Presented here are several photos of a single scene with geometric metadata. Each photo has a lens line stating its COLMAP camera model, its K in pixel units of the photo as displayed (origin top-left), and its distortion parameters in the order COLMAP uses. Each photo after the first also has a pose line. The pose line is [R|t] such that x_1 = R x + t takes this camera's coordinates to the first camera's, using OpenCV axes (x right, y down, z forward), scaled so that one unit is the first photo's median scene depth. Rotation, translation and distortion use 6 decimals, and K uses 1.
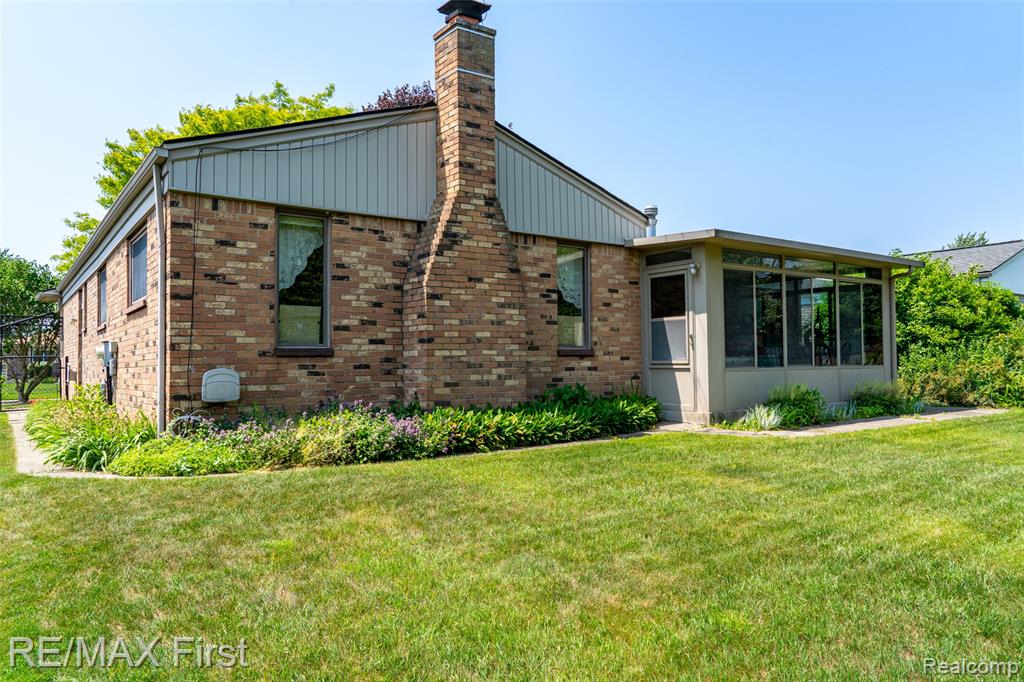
lens RADIAL K [[711.8, 0, 512.9], [0, 711.8, 340.6], [0, 0, 1]] dist [-0.024789, 0.005370]
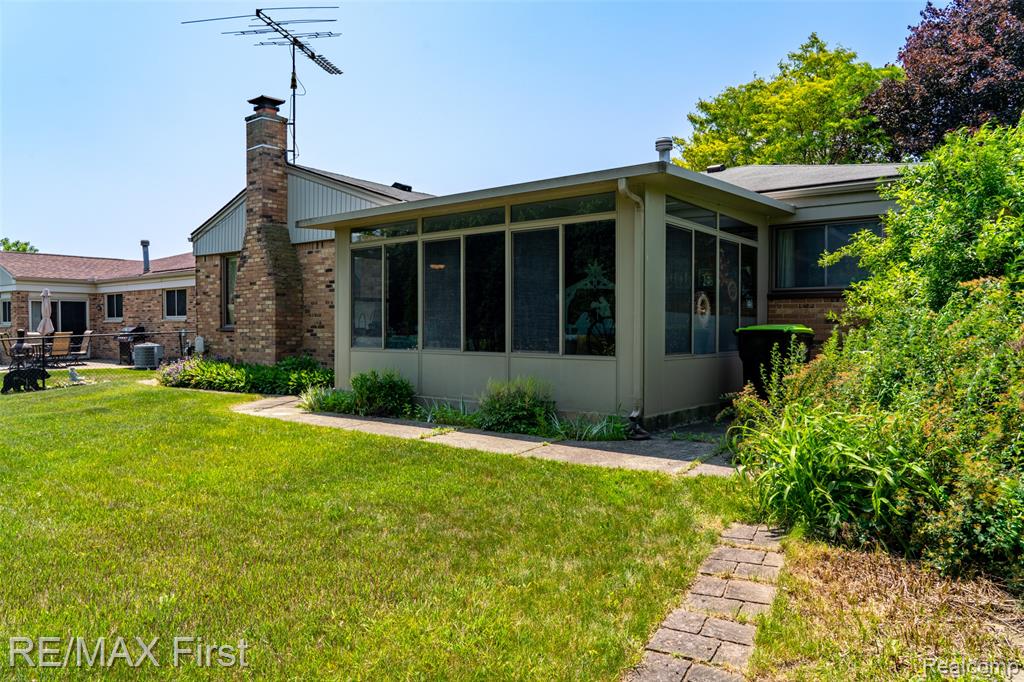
lens RADIAL K [[711.8, 0, 512.4], [0, 711.8, 340.0], [0, 0, 1]] dist [-0.024789, 0.005370]
pose [[0.261730, 0.026945, -0.964765, 1.568120], [0.022051, 0.999182, 0.033889, -0.002053], [0.964889, -0.030144, 0.260922, 1.119232]]
